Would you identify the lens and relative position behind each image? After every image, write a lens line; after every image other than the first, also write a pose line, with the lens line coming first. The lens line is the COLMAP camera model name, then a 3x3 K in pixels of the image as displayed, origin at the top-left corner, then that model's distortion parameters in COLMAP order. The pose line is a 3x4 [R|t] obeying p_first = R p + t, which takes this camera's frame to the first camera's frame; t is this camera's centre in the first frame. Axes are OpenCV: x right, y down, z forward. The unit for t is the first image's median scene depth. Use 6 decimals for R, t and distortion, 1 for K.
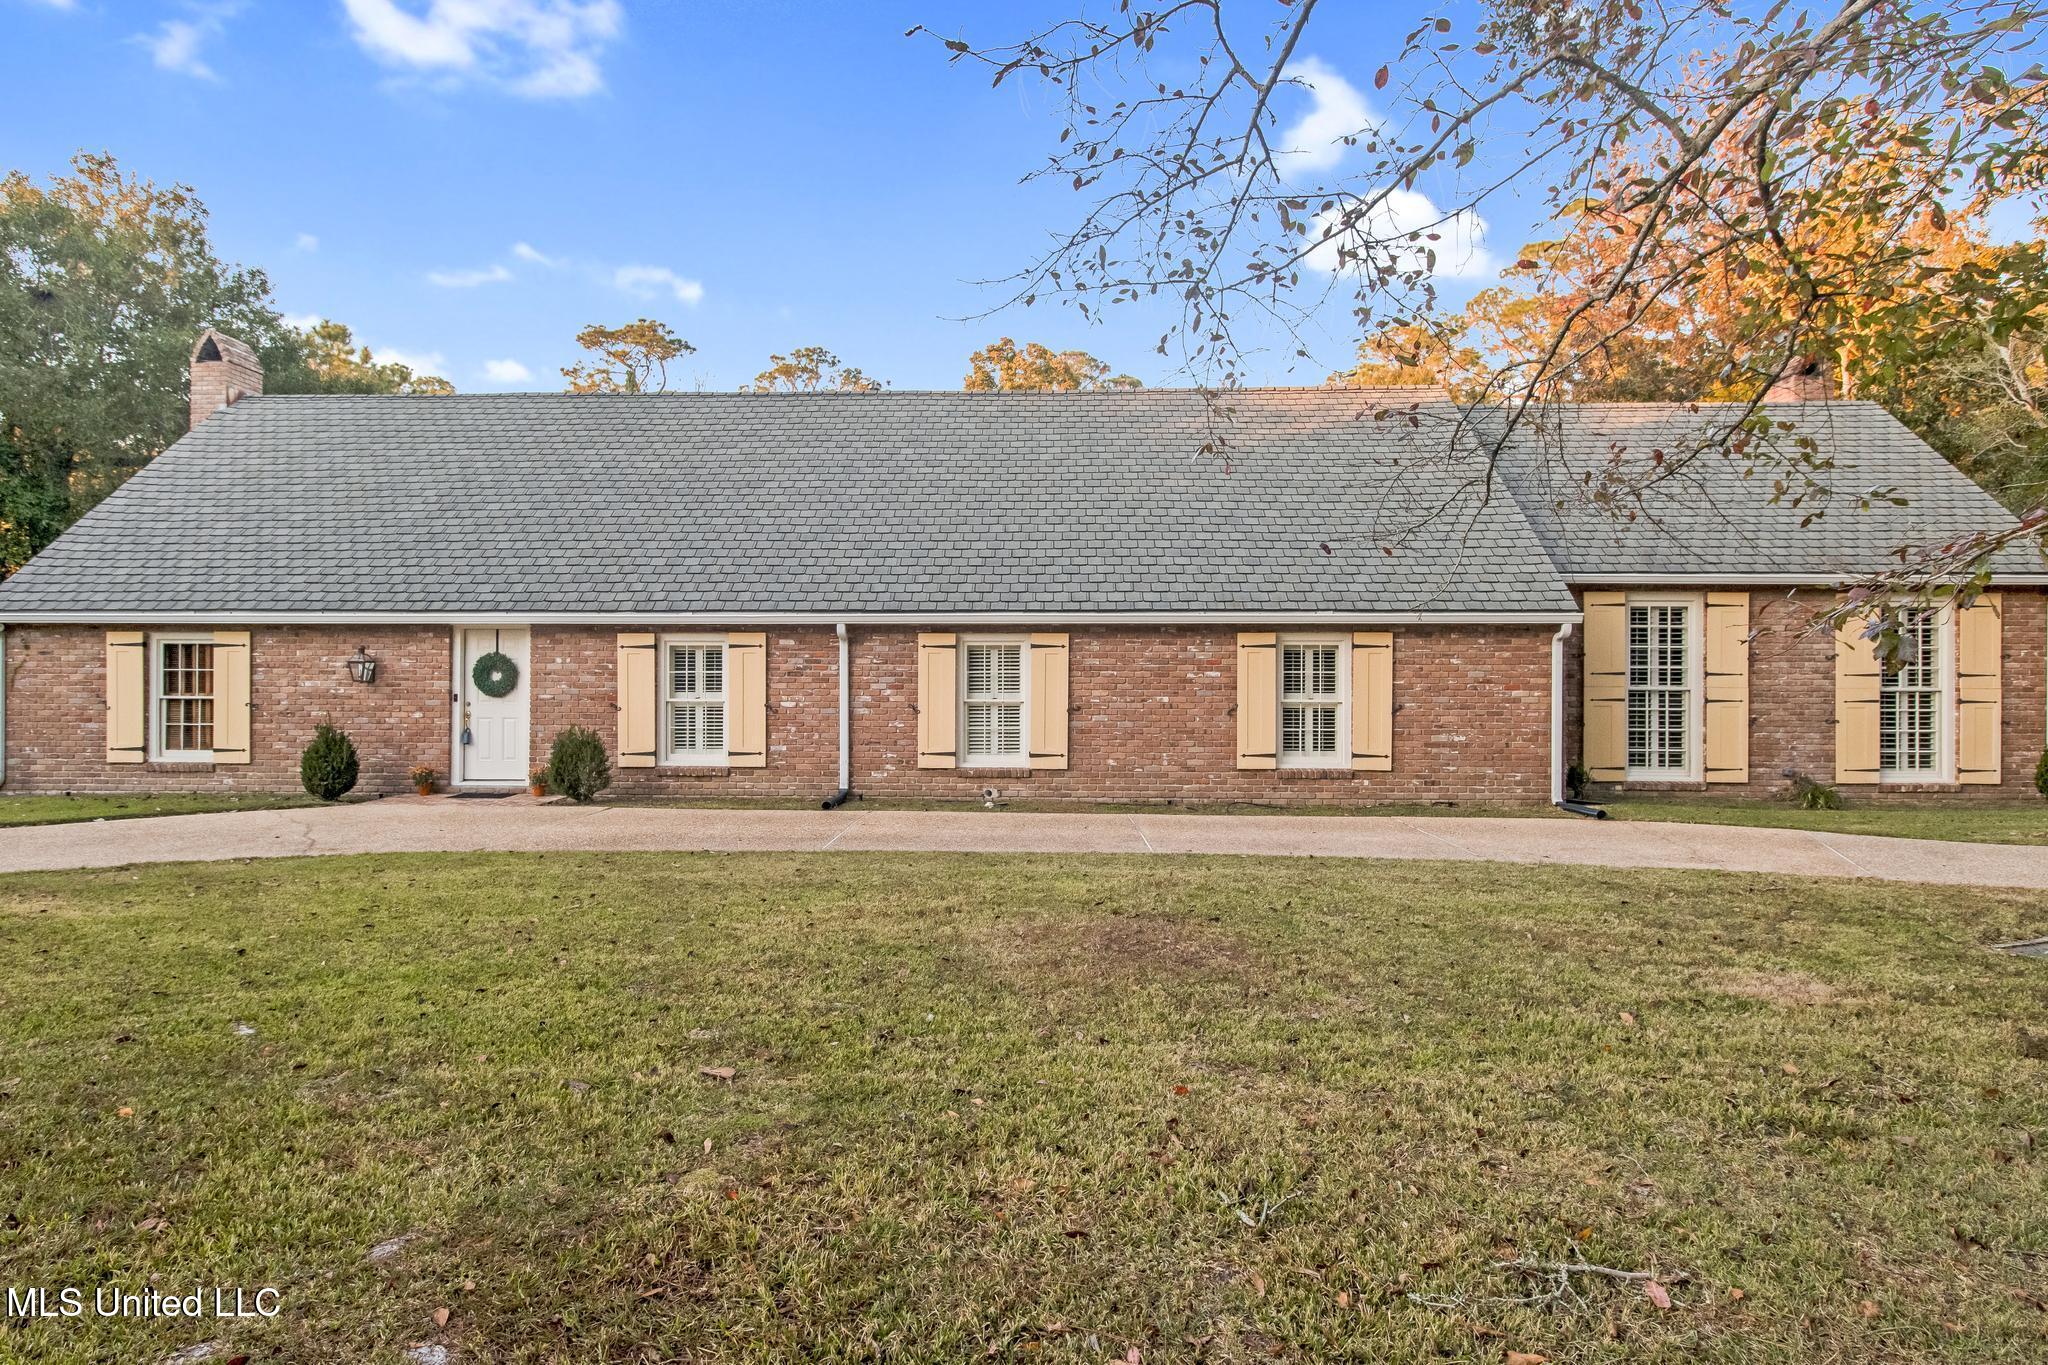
lens RADIAL K [[1143.7, 0, 993.5], [0, 1143.7, 679.6], [0, 0, 1]] dist [0.004374, -0.001925]
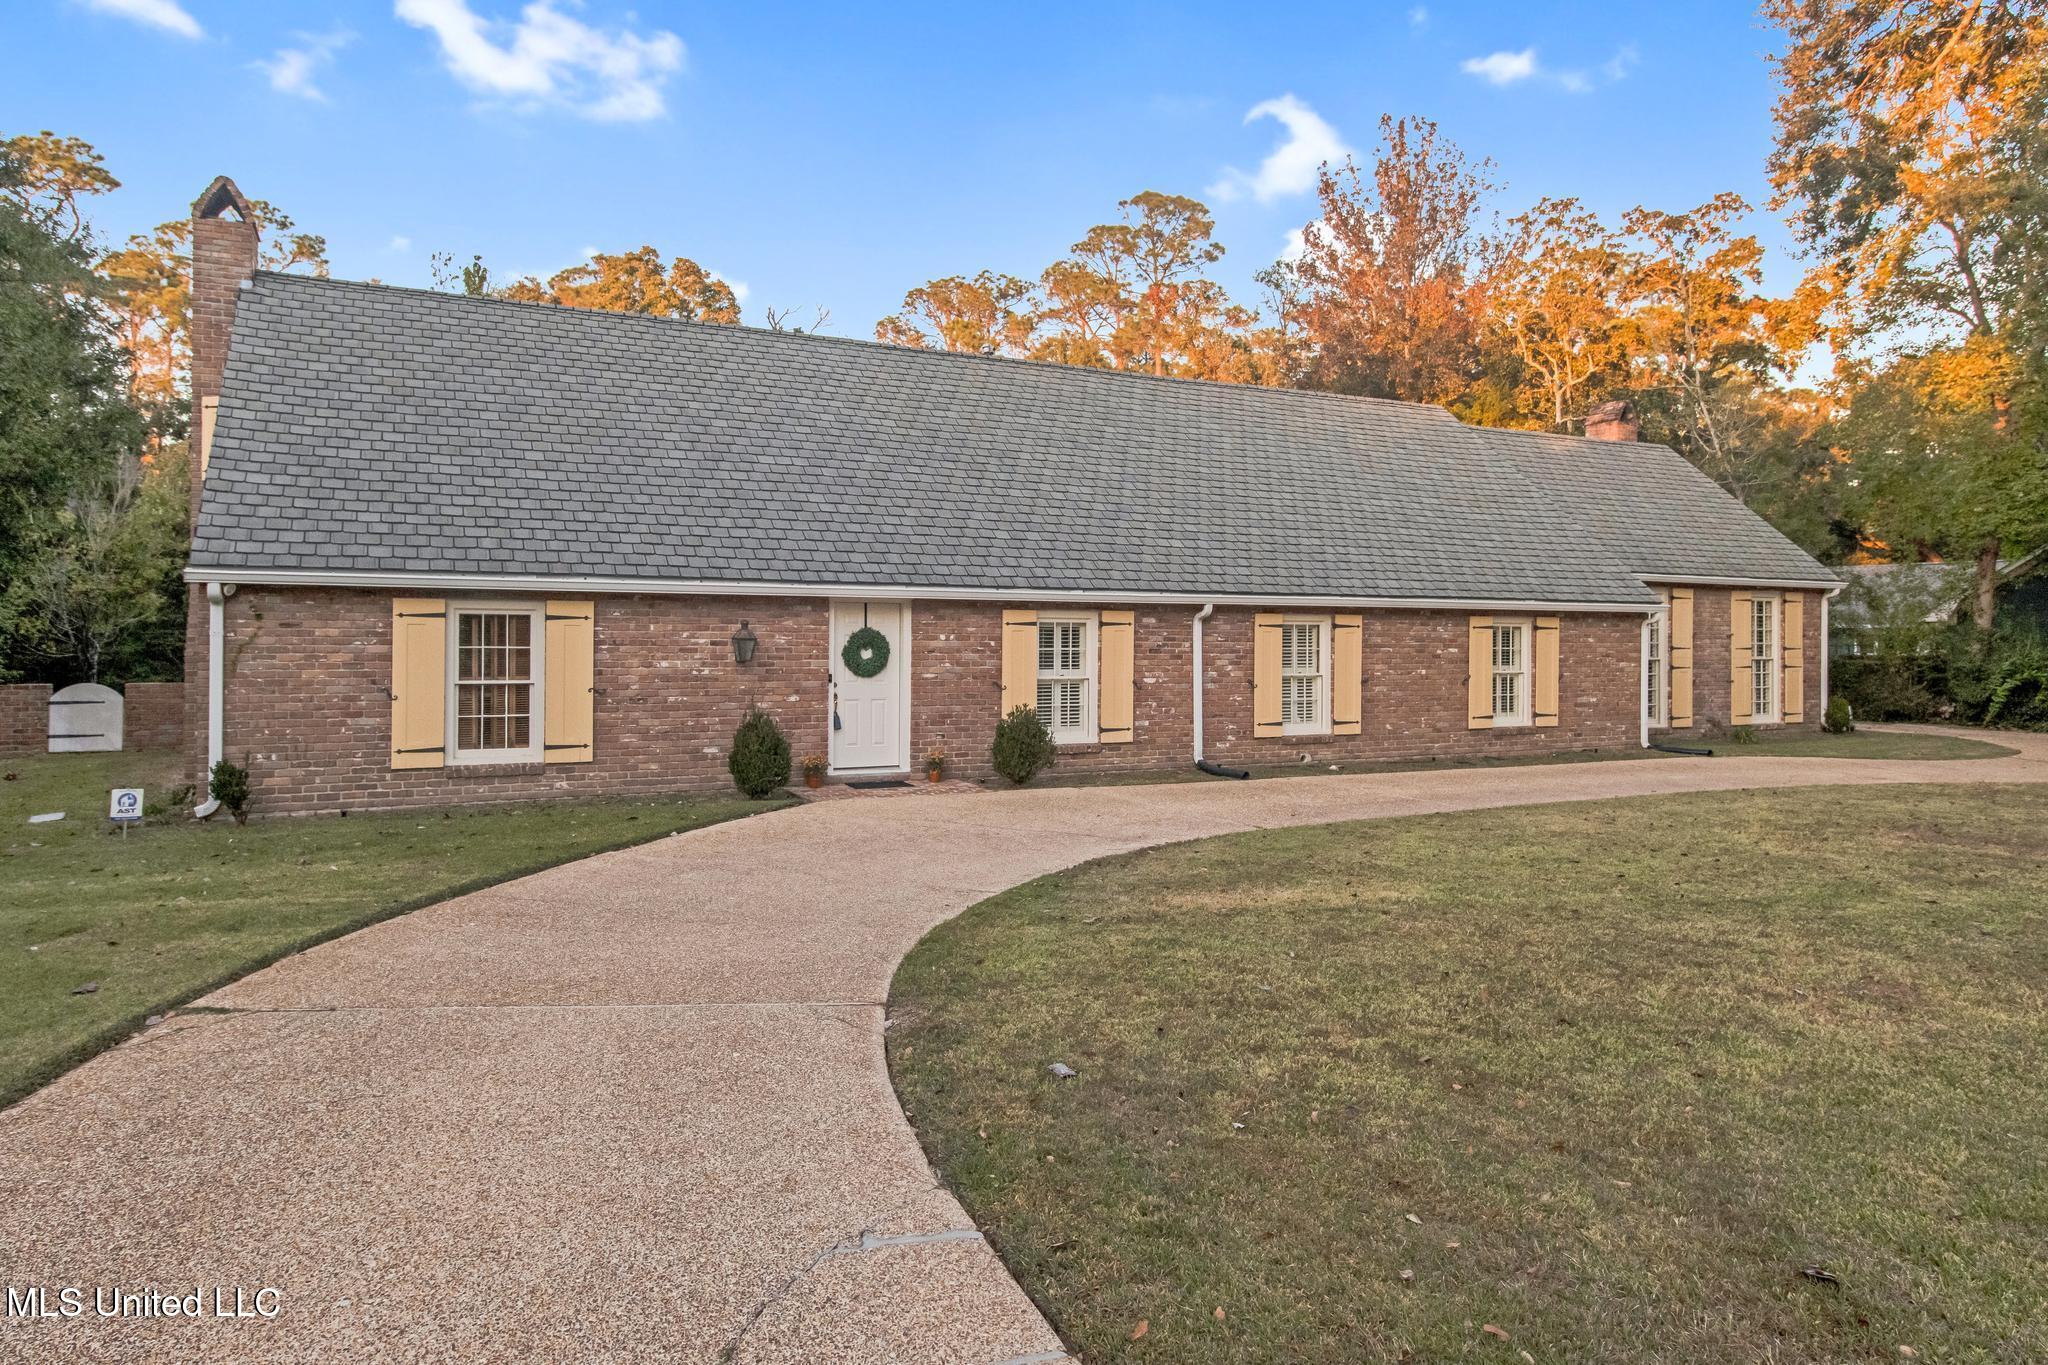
lens RADIAL K [[1249.6, 0, 1005.1], [0, 1249.6, 671.6], [0, 0, 1]] dist [0.017566, -0.000942]
pose [[0.880311, -0.010771, 0.474275, -0.819151], [0.003472, 0.999862, 0.016263, -0.005129], [-0.474385, -0.012670, 0.880226, 0.067325]]
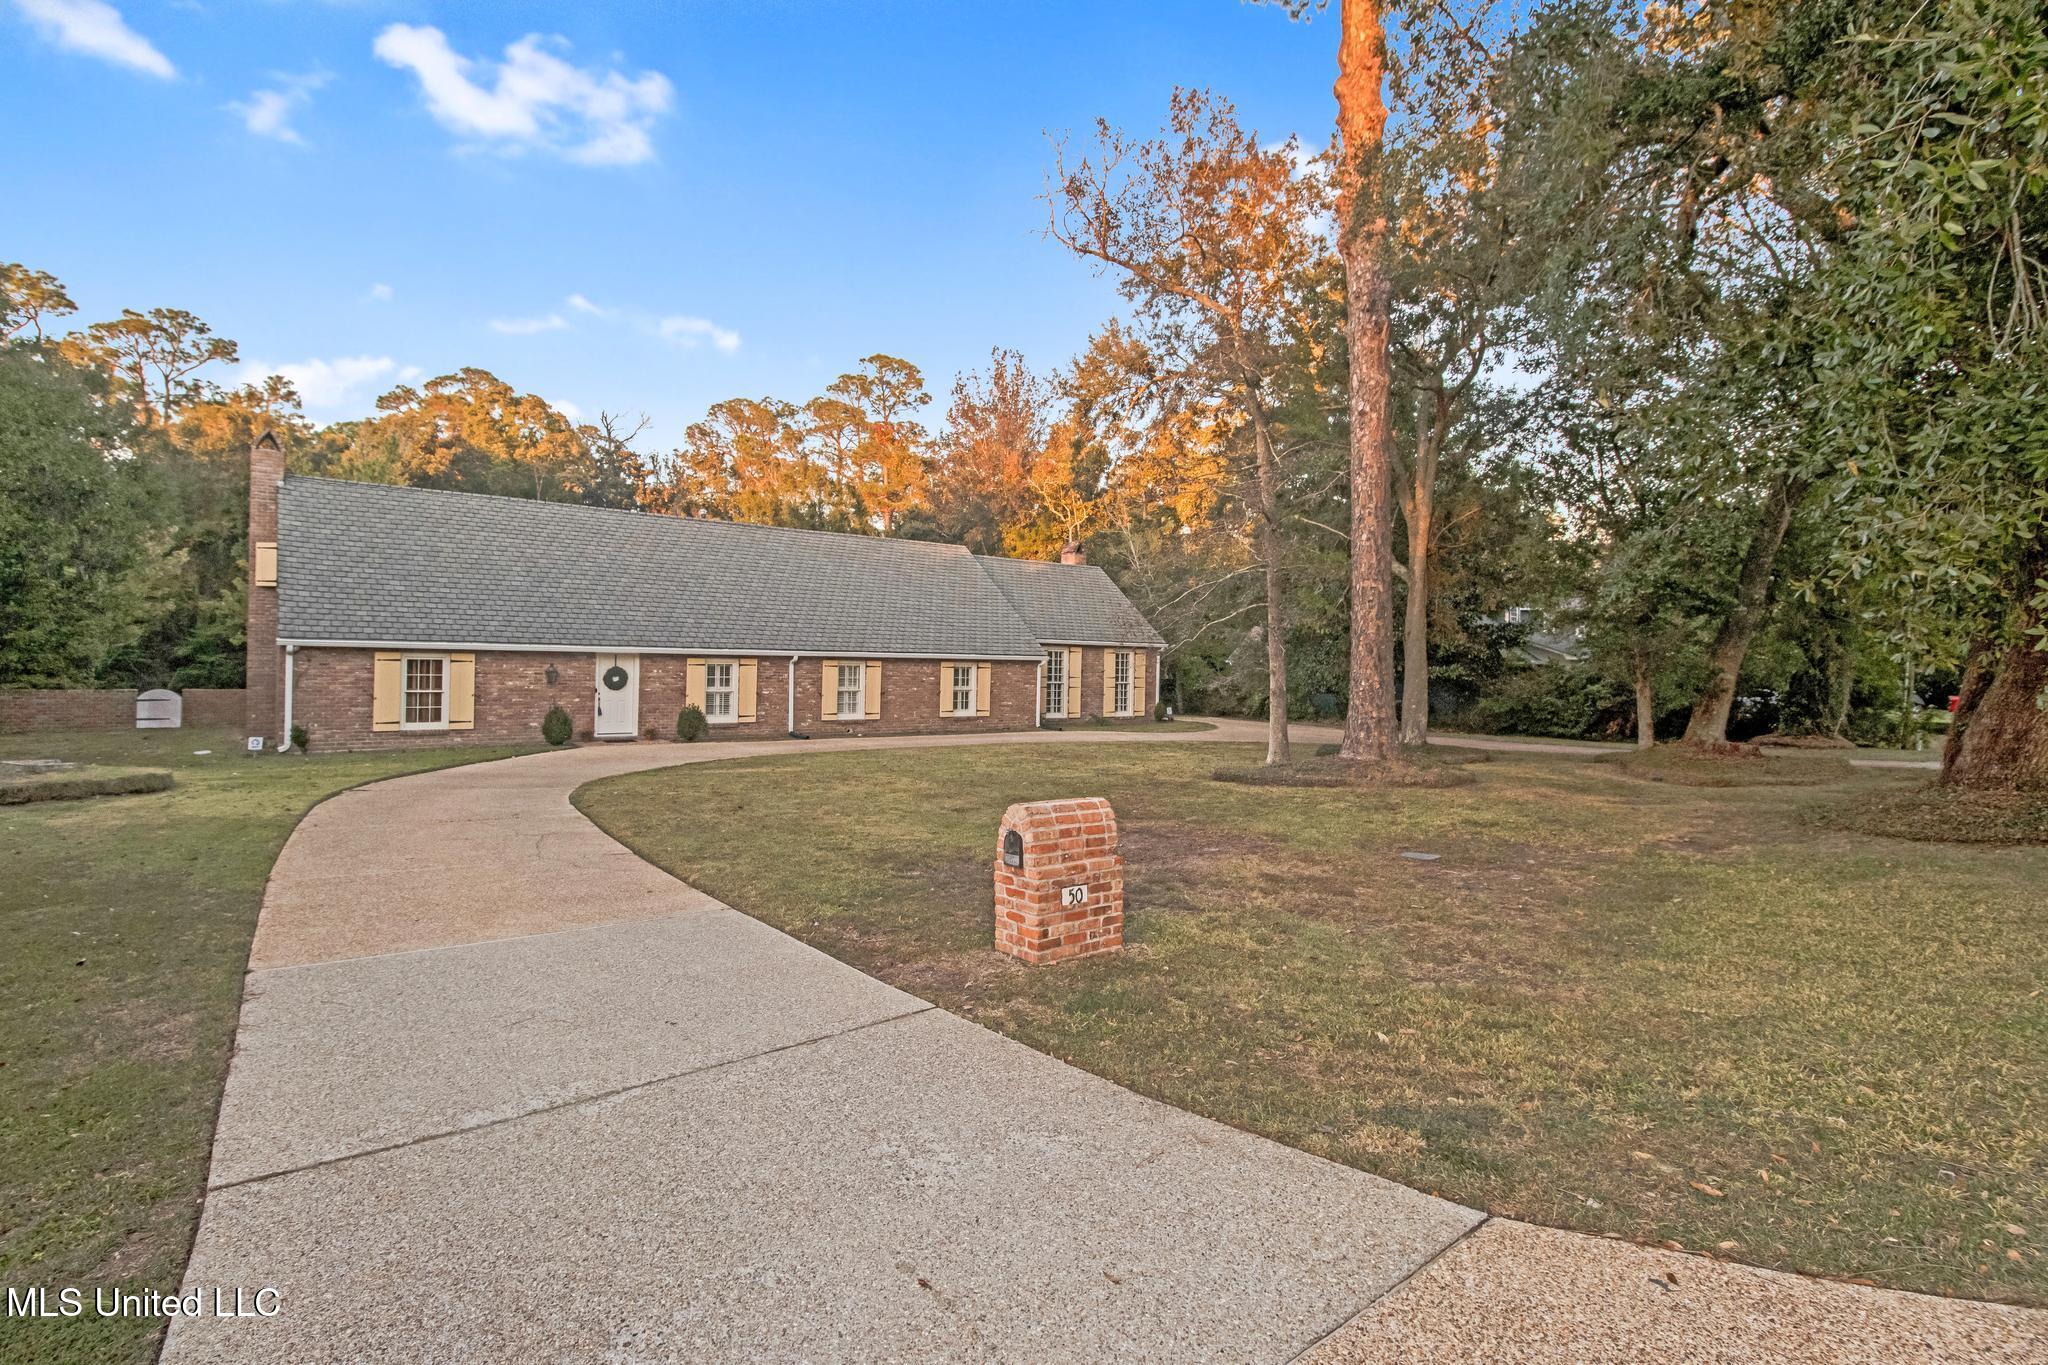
lens RADIAL K [[968.9, 0, 1013.8], [0, 968.9, 677.7], [0, 0, 1]] dist [-0.001861, -0.003686]
pose [[0.763110, 0.000339, 0.646268, -0.981746], [-0.009779, 0.999891, 0.011022, -0.029870], [-0.646194, -0.014731, 0.763031, -0.670001]]
